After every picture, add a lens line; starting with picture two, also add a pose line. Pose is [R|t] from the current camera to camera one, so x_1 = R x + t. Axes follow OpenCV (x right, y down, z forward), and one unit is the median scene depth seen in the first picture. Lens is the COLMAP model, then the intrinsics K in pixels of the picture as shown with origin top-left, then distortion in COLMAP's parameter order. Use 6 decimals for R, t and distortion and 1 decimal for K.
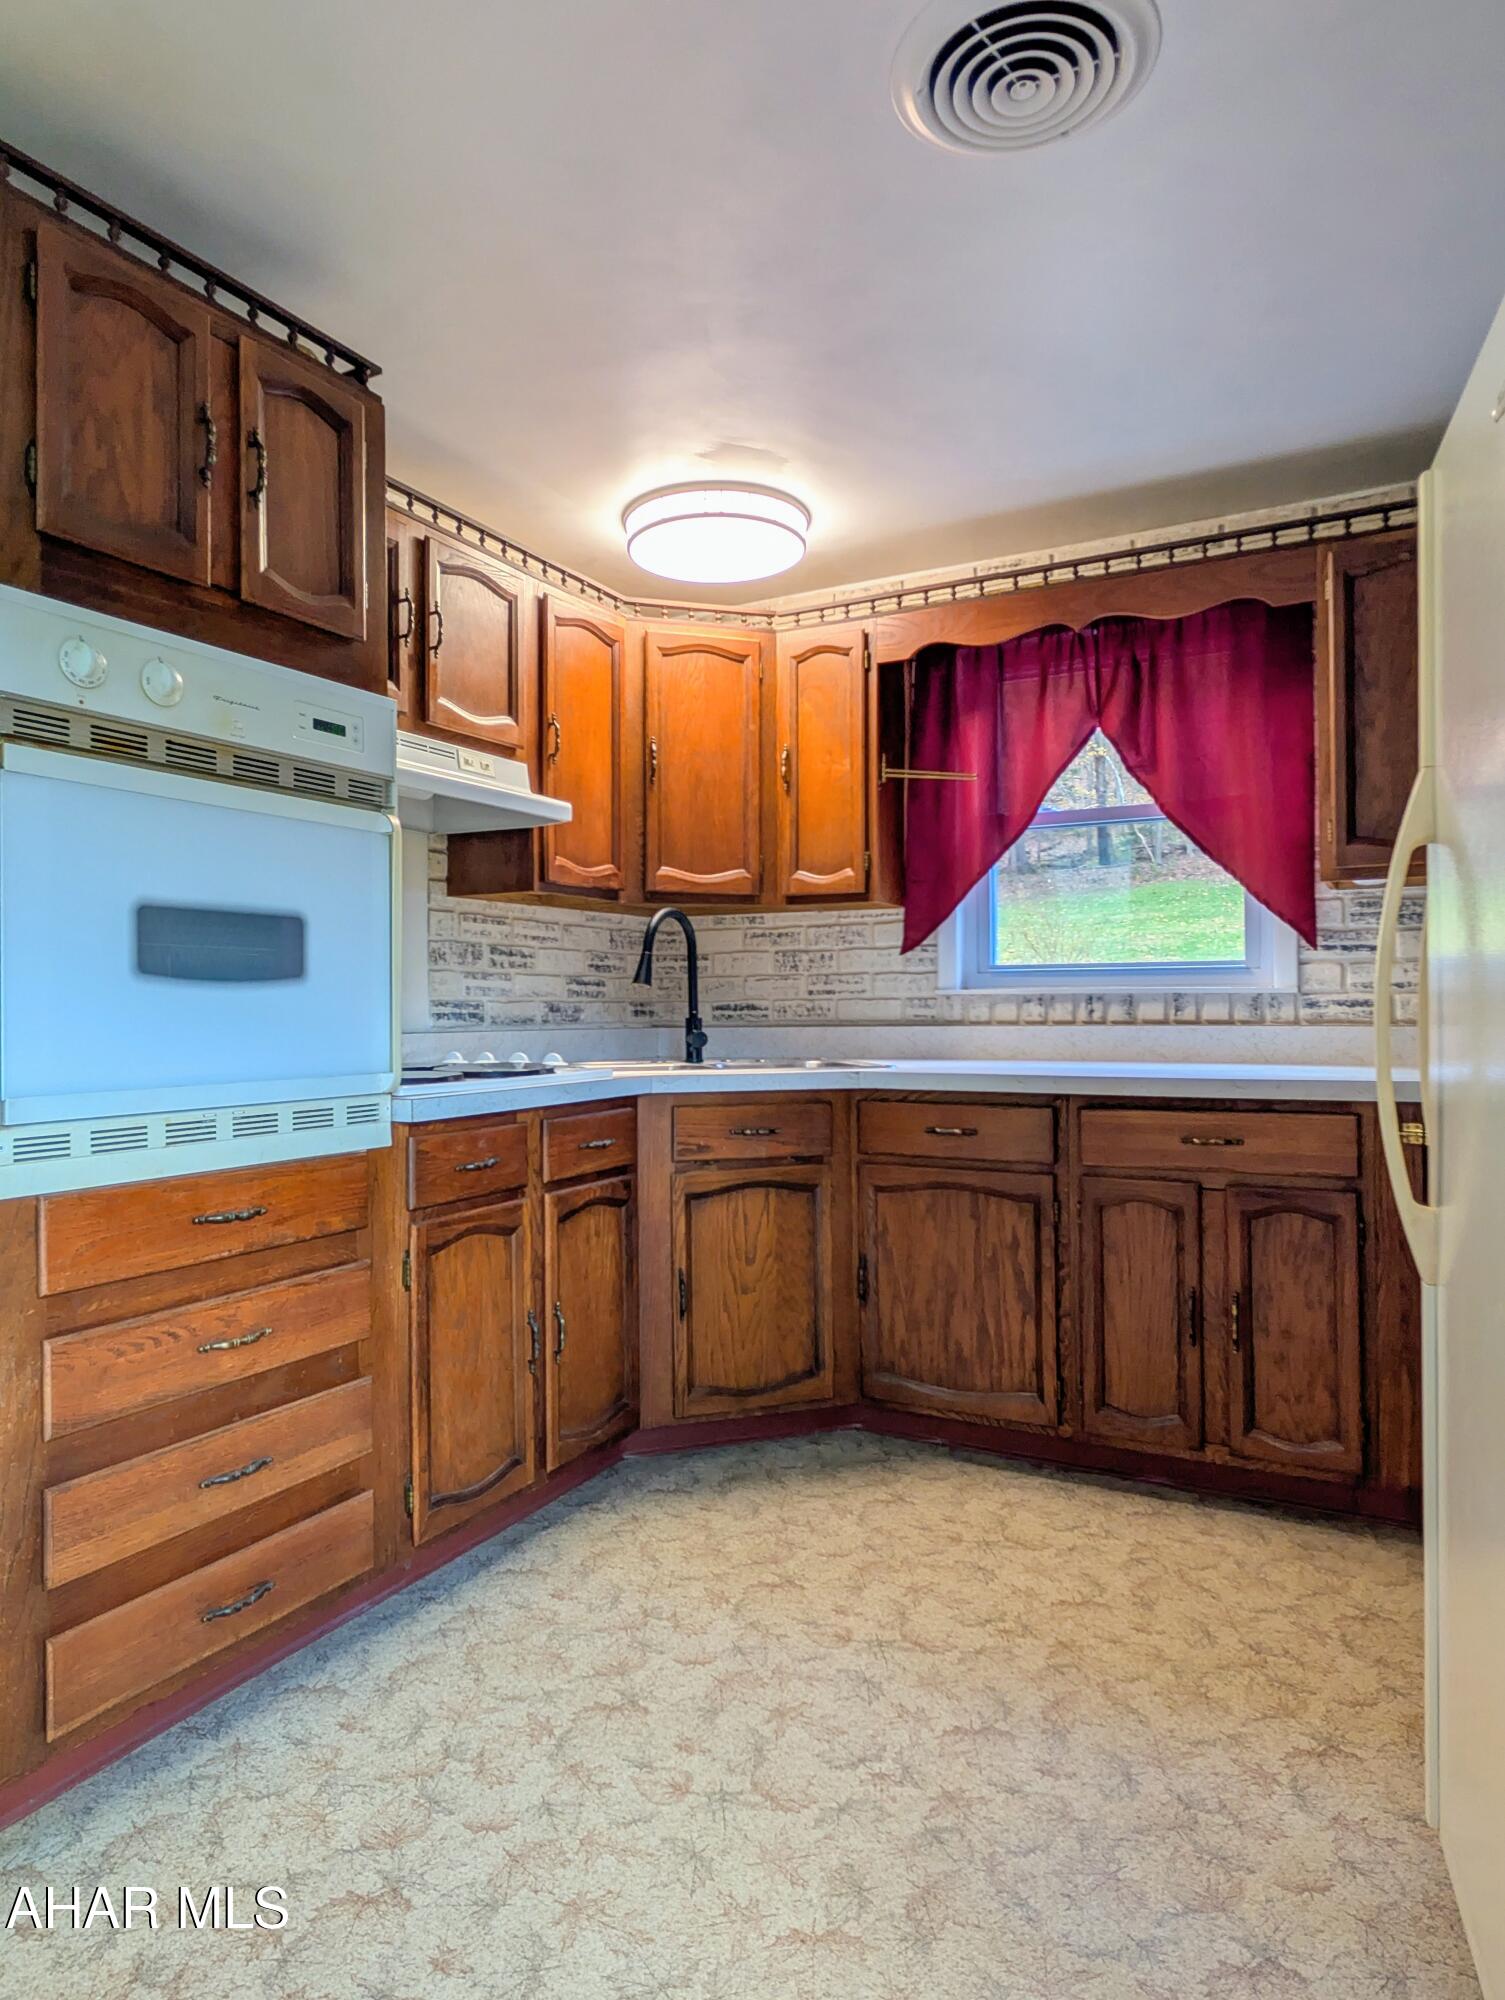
lens RADIAL K [[1203.8, 0, 745.6], [0, 1203.8, 1002.0], [0, 0, 1]] dist [-0.004347, -0.001597]
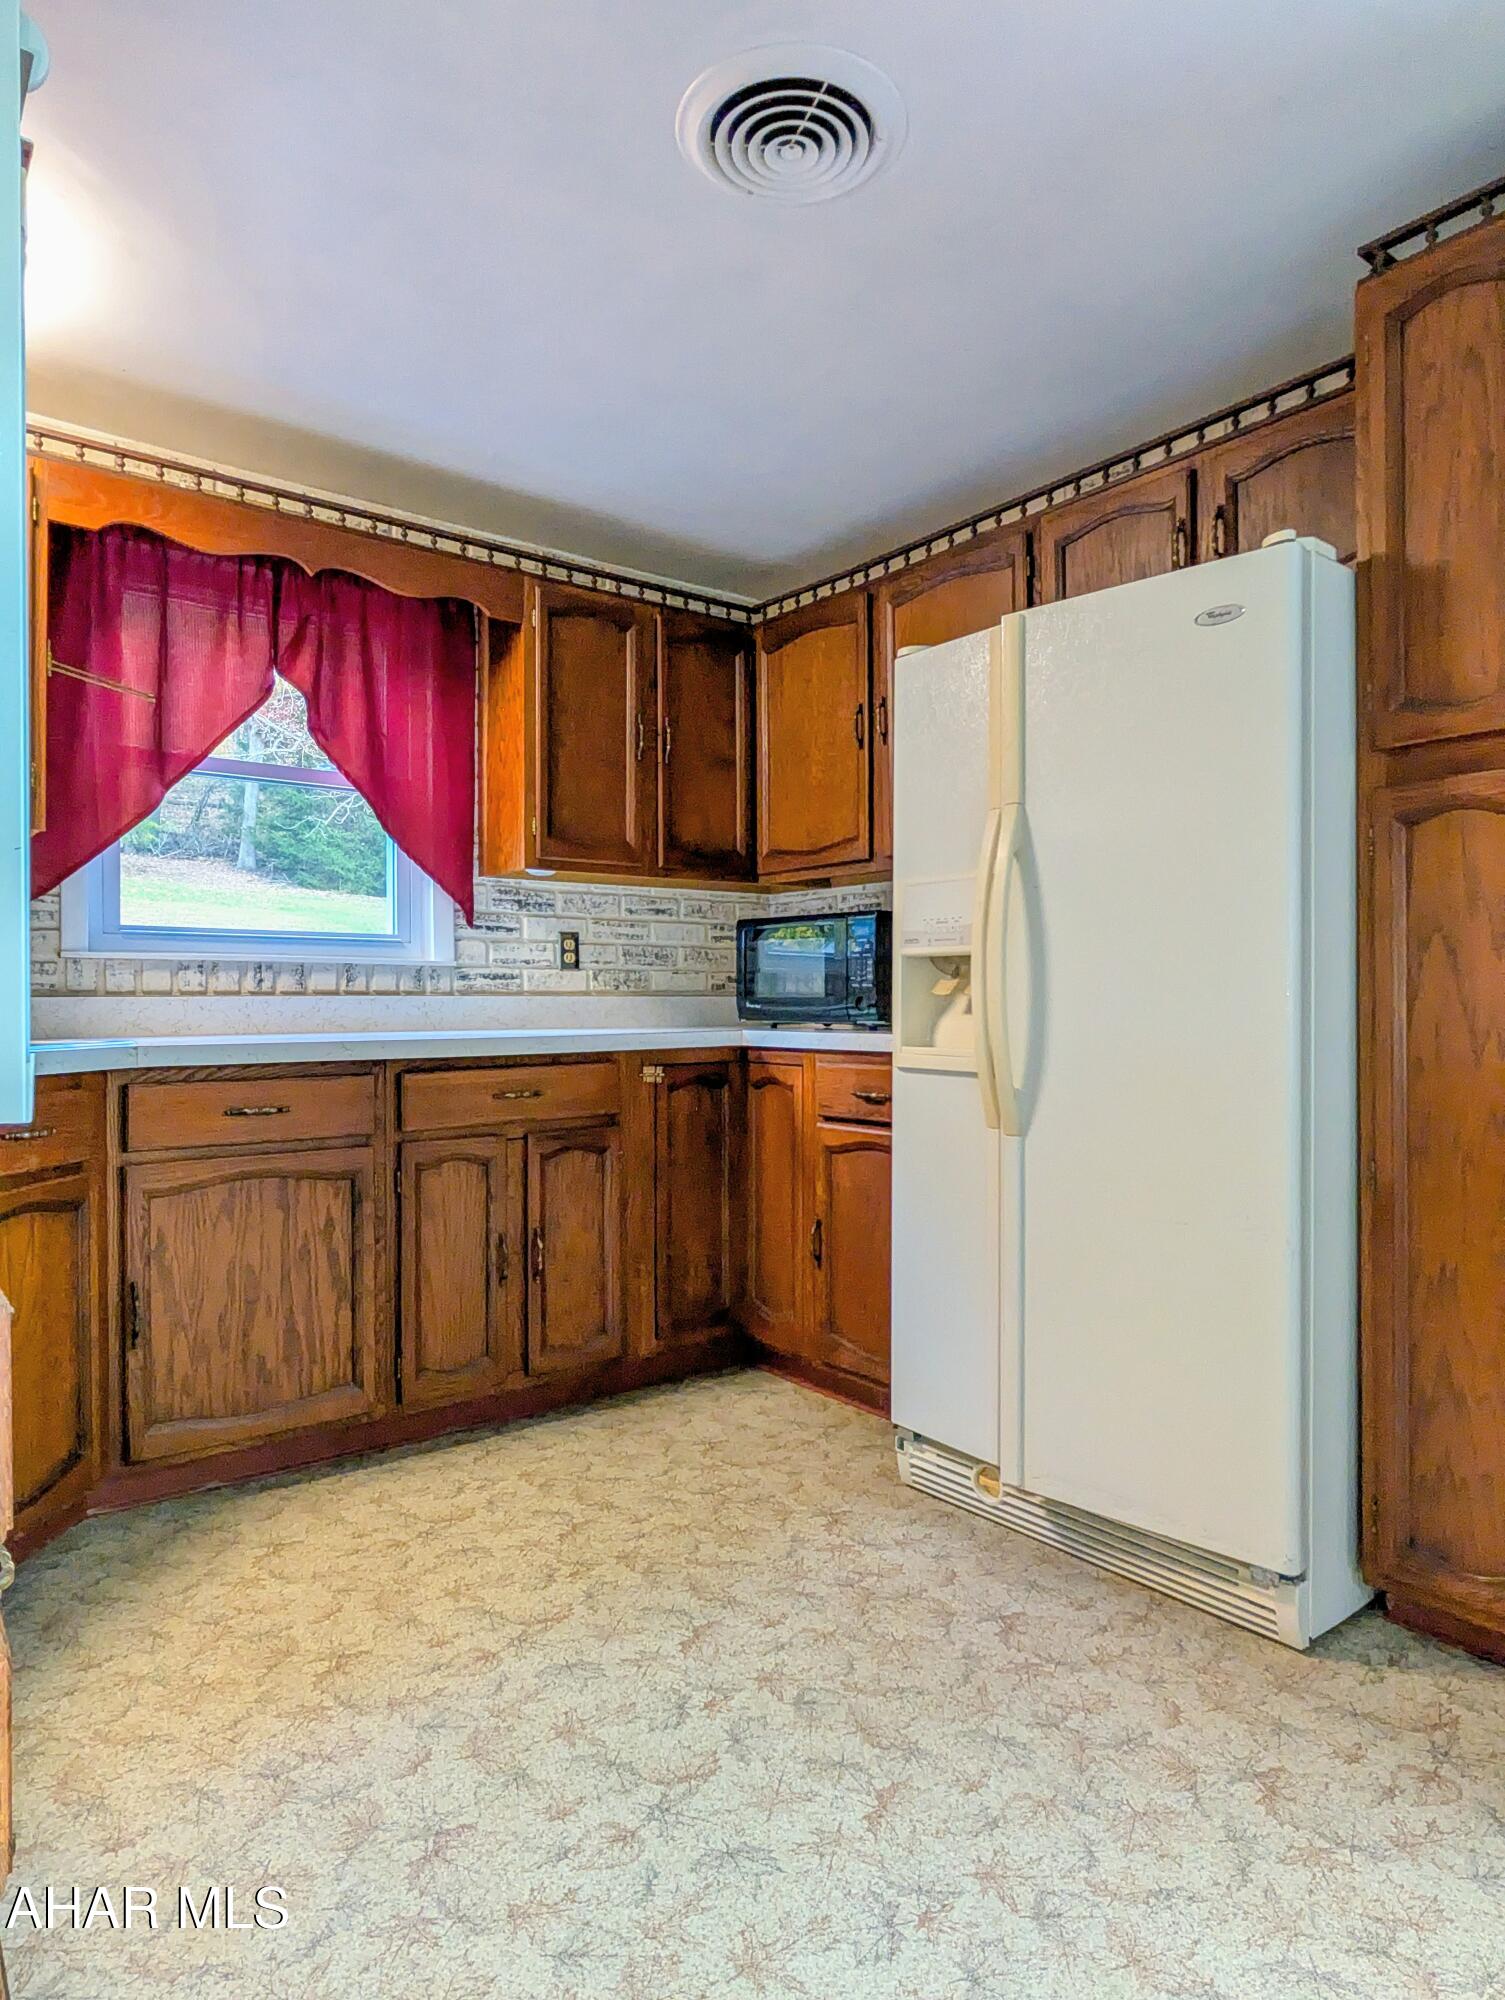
lens RADIAL K [[1203.8, 0, 745.6], [0, 1203.8, 1002.0], [0, 0, 1]] dist [-0.004347, -0.001597]
pose [[0.394913, 0.006984, 0.918692, -0.461068], [-0.001132, 0.999974, -0.007116, 0.033453], [-0.918718, 0.001770, 0.394911, 0.324464]]
